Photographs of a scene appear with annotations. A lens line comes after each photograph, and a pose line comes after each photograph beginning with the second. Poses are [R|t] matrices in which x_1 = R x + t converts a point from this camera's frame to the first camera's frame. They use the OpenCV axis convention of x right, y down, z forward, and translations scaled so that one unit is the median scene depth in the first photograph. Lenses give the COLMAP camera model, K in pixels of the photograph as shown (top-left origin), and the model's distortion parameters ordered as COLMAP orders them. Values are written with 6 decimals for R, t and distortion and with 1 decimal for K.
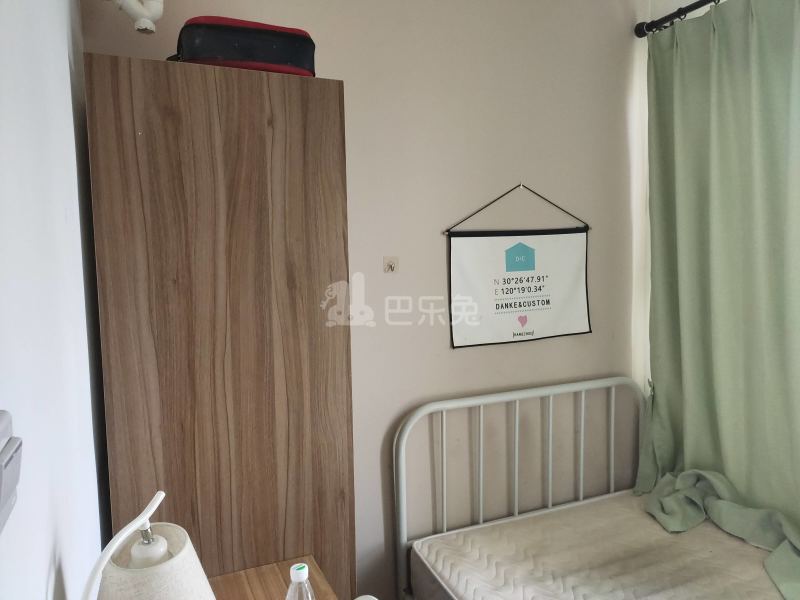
lens RADIAL K [[613.2, 0, 400.0], [0, 613.2, 300.0], [0, 0, 1]] dist [-0.002557, 0.003294]
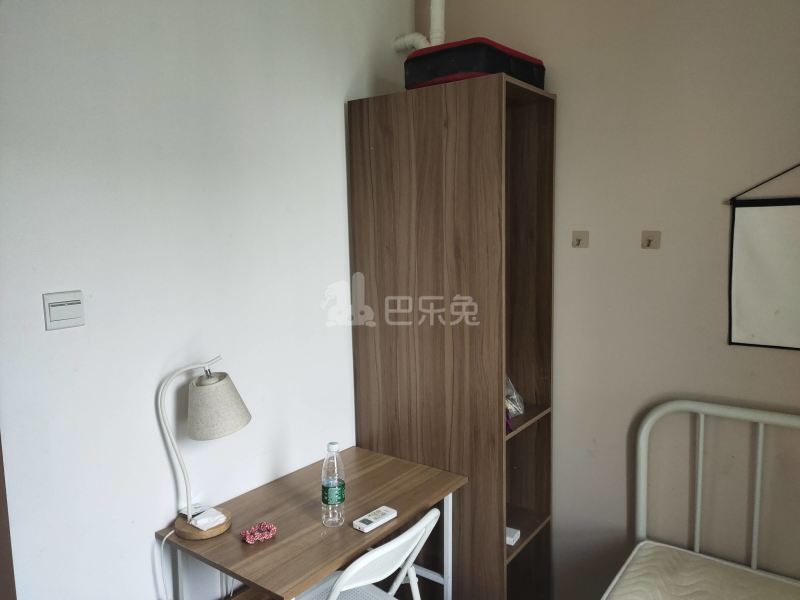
lens RADIAL K [[613.2, 0, 400.0], [0, 613.2, 300.0], [0, 0, 1]] dist [-0.002557, 0.003294]
pose [[0.452380, 0.119154, -0.883830, 0.814263], [-0.056496, 0.992873, 0.104938, -0.054477], [0.890034, 0.002461, 0.455887, 0.318804]]
